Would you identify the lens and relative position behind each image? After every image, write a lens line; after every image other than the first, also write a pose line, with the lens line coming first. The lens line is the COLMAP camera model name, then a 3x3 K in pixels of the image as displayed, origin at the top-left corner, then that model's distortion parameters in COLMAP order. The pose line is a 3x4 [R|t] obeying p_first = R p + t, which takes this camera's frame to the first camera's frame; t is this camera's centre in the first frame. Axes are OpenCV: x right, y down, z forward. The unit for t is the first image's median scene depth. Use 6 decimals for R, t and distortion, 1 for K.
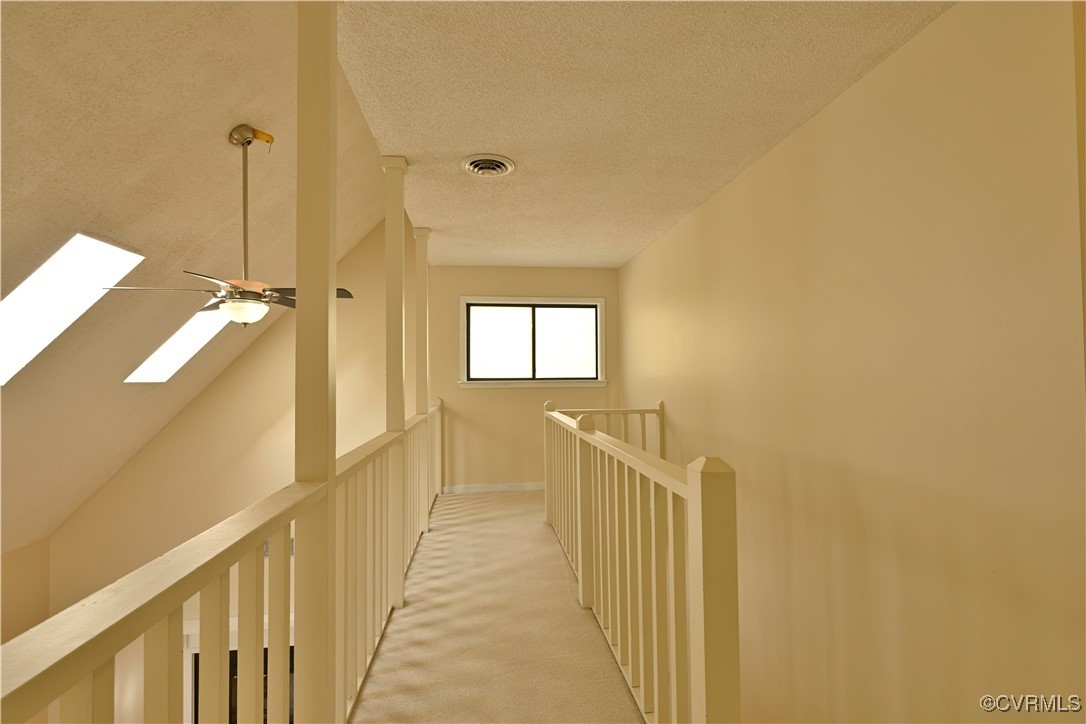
lens RADIAL K [[501.5, 0, 544.7], [0, 501.5, 364.5], [0, 0, 1]] dist [0.002831, 0.000419]
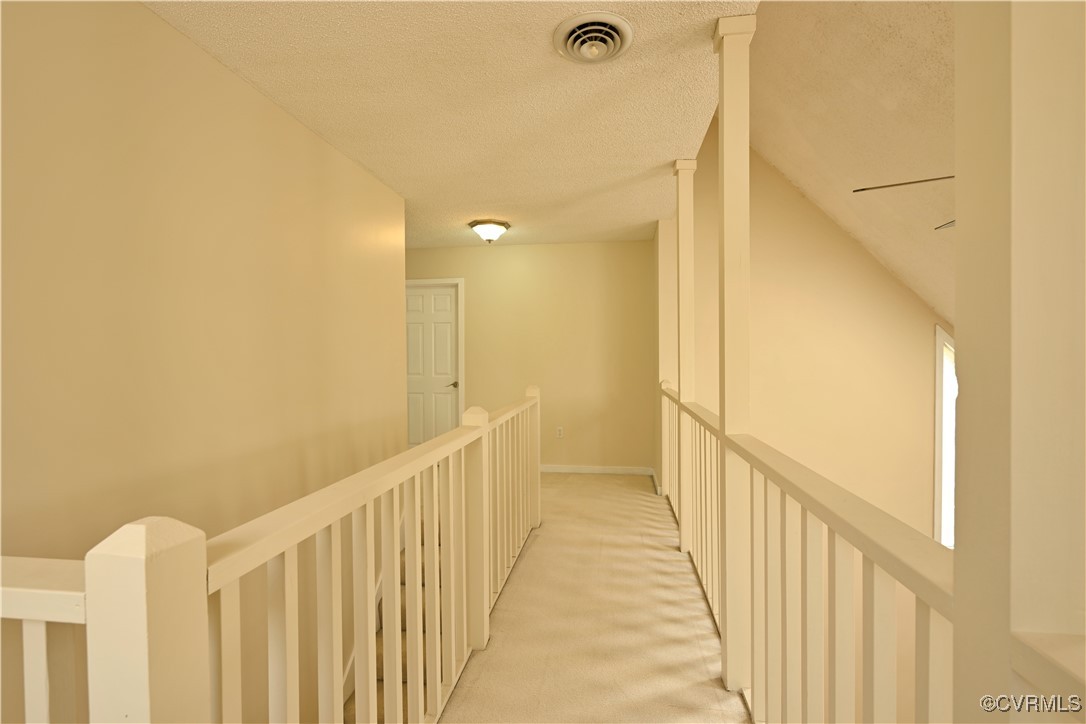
lens RADIAL K [[501.5, 0, 544.7], [0, 501.5, 364.5], [0, 0, 1]] dist [0.002831, 0.000419]
pose [[-0.964327, 0.011738, 0.264455, -0.240886], [0.007766, 0.999841, -0.016060, 0.054407], [-0.264602, -0.013434, -0.964264, 1.797647]]
